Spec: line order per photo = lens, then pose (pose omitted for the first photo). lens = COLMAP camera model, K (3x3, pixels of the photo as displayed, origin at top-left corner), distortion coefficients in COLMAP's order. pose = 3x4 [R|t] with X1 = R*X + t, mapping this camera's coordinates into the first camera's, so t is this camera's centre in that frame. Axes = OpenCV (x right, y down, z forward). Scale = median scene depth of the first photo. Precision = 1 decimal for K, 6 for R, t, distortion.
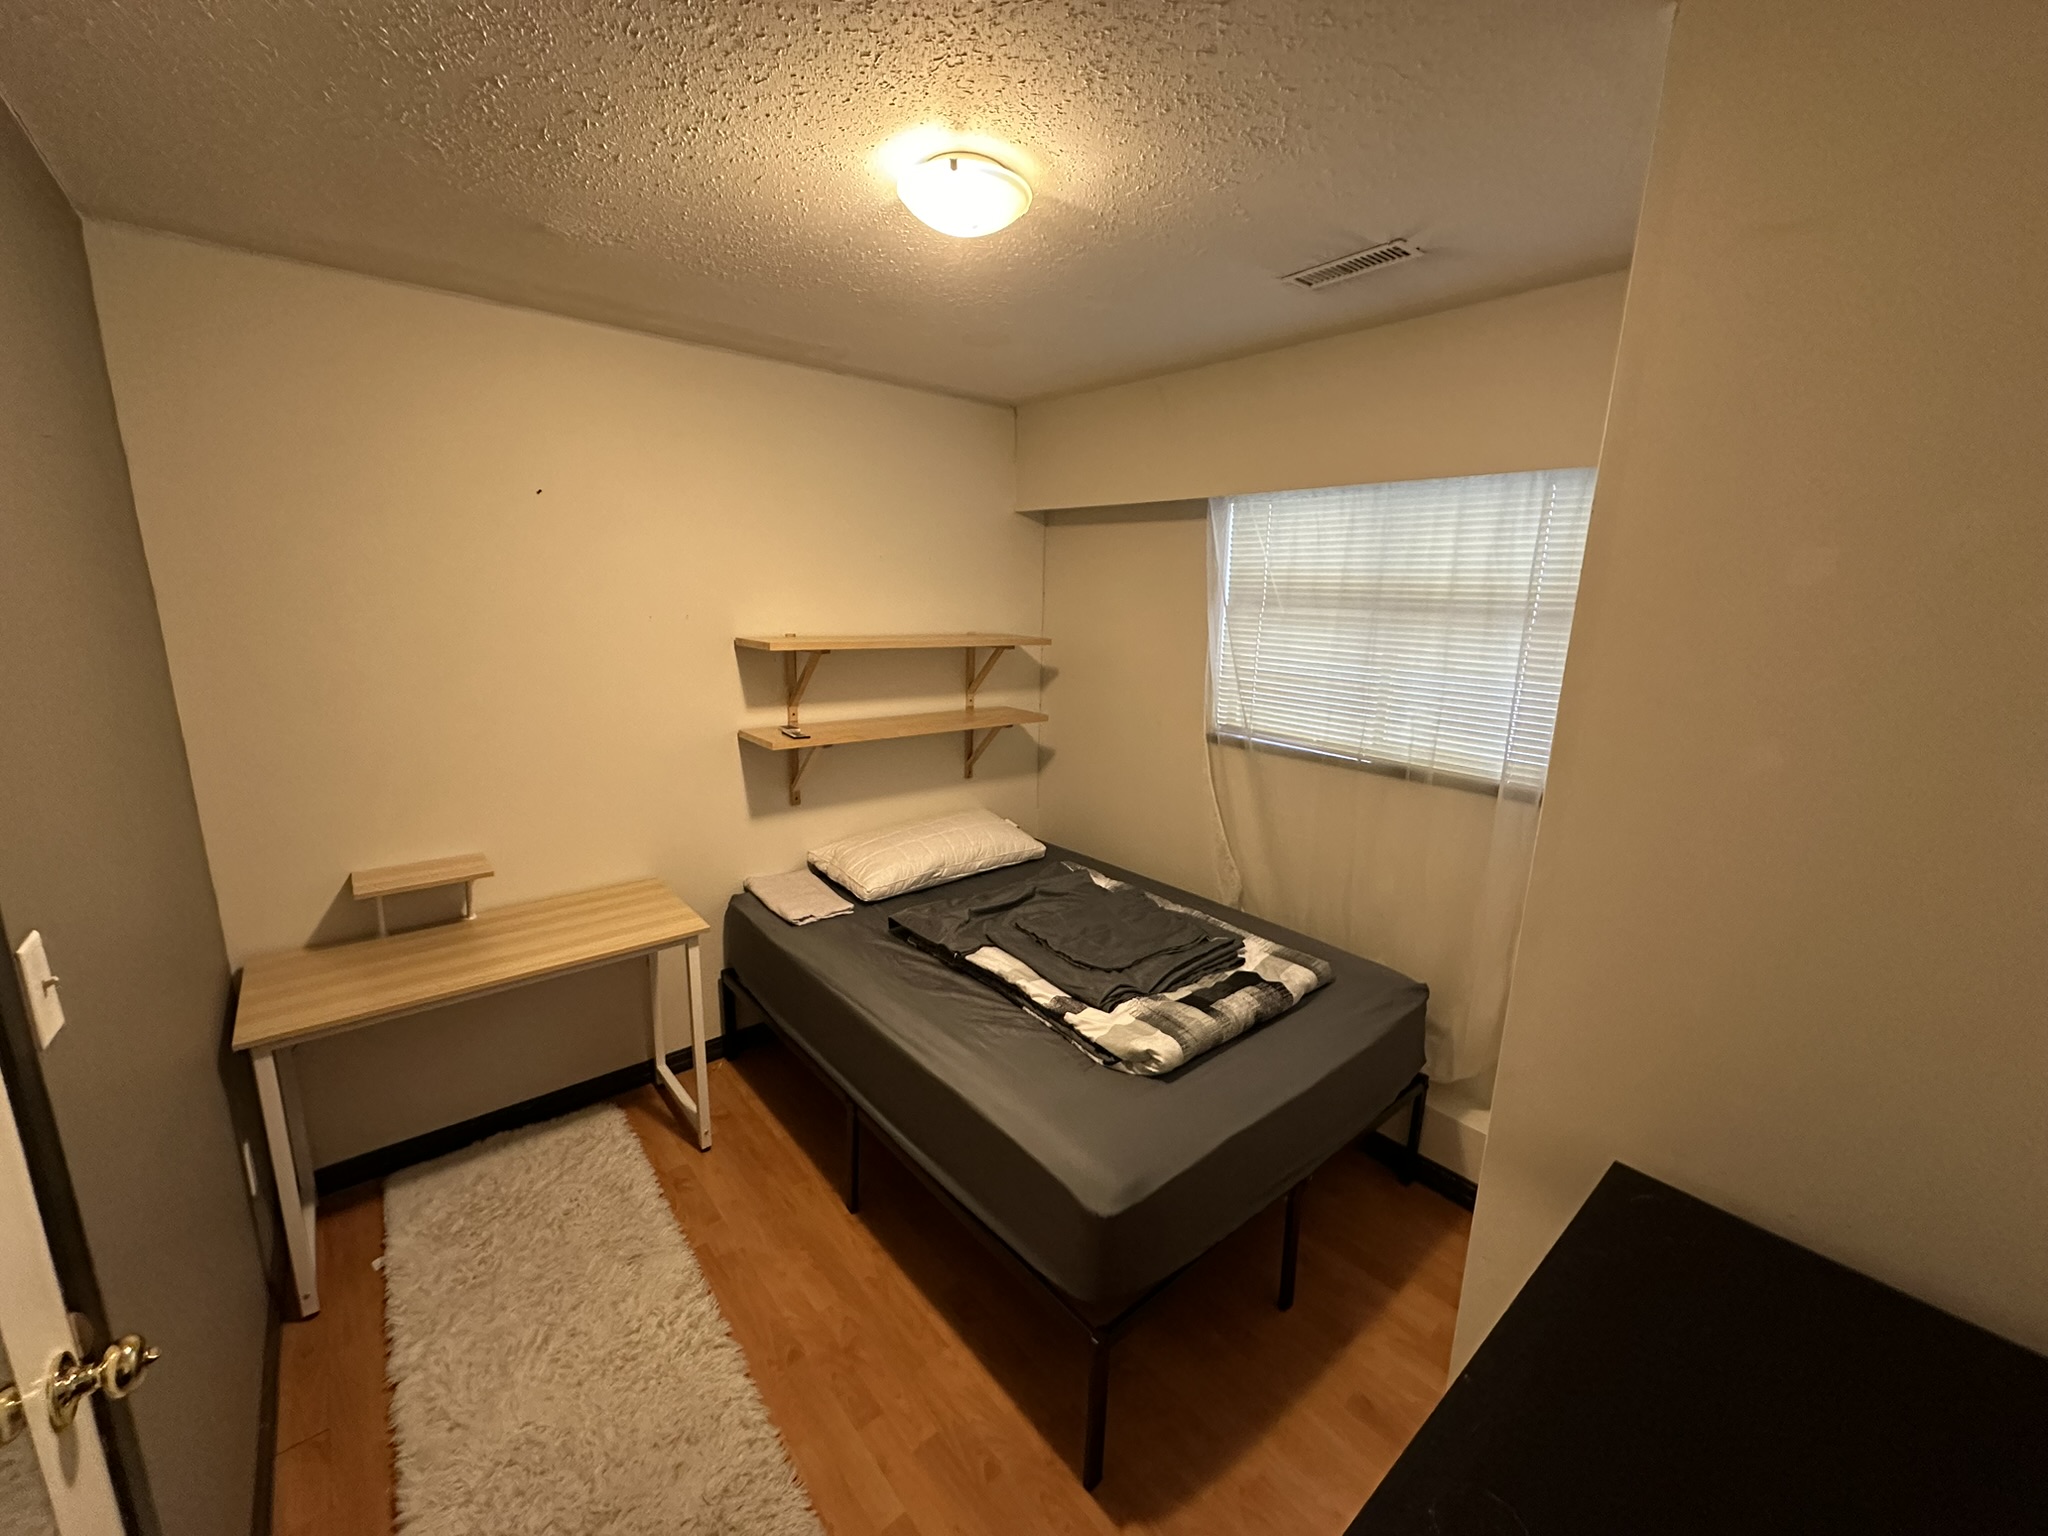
lens RADIAL K [[811.1, 0, 1024.0], [0, 811.1, 768.0], [0, 0, 1]] dist [-0.002459, -0.000457]
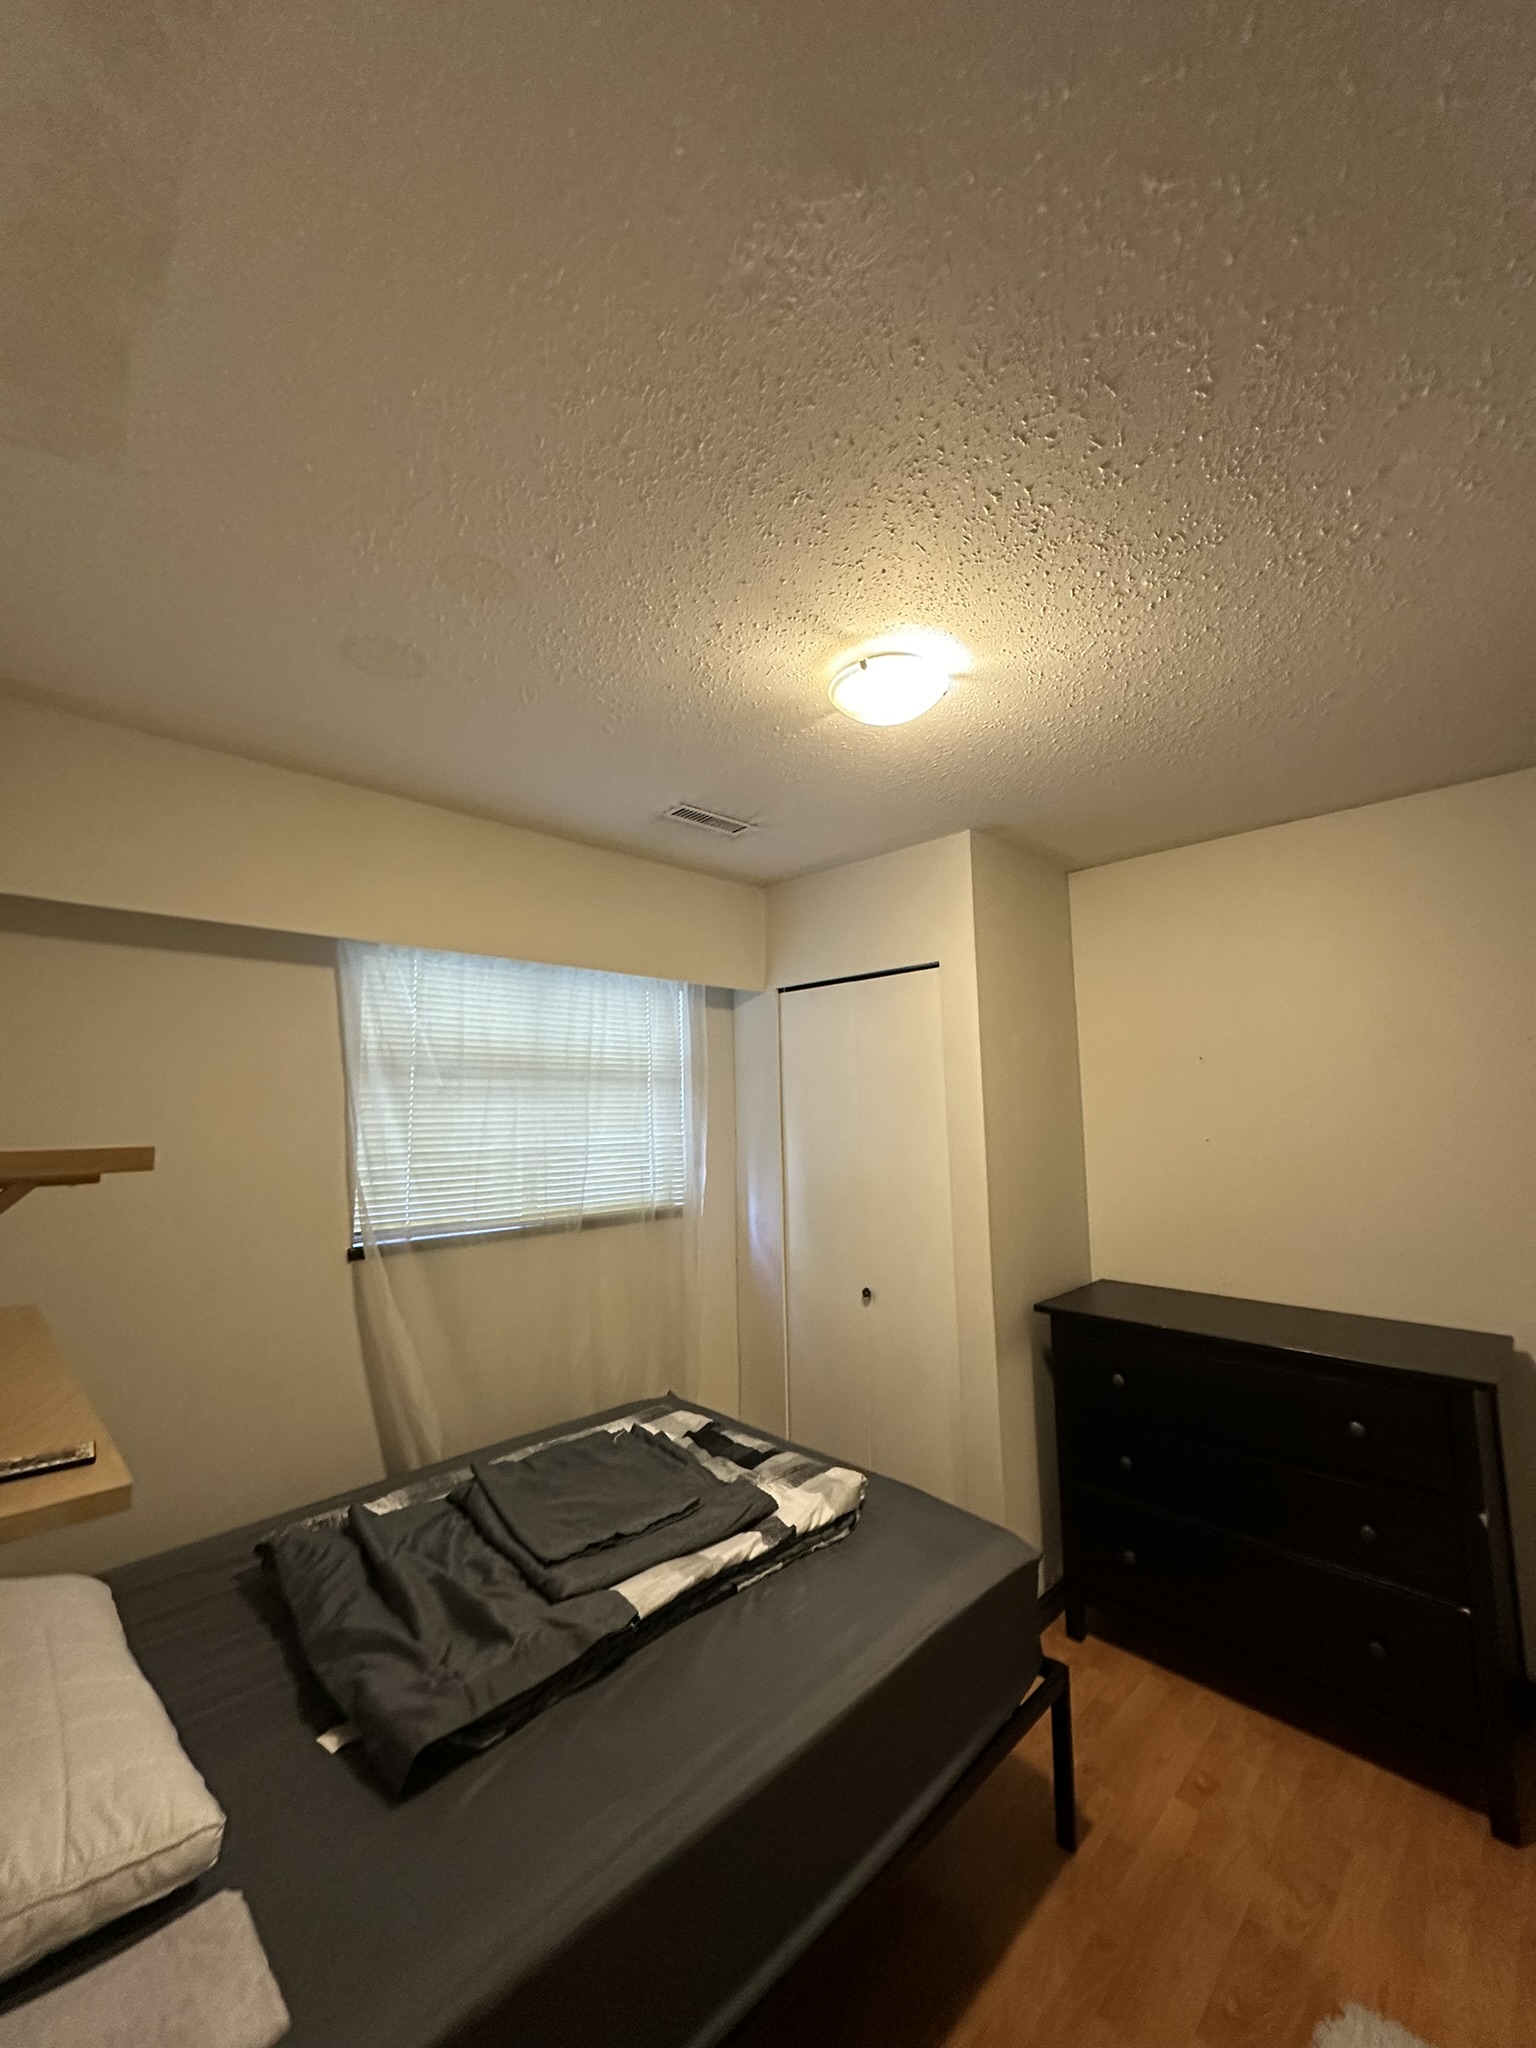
lens RADIAL K [[811.1, 0, 776.3], [0, 811.1, 1033.6], [0, 0, 1]] dist [-0.002459, -0.000457]
pose [[-0.095164, 0.082312, 0.992053, -0.754465], [0.232019, 0.970962, -0.058305, -0.136526], [-0.968045, 0.224627, -0.111499, 0.917246]]
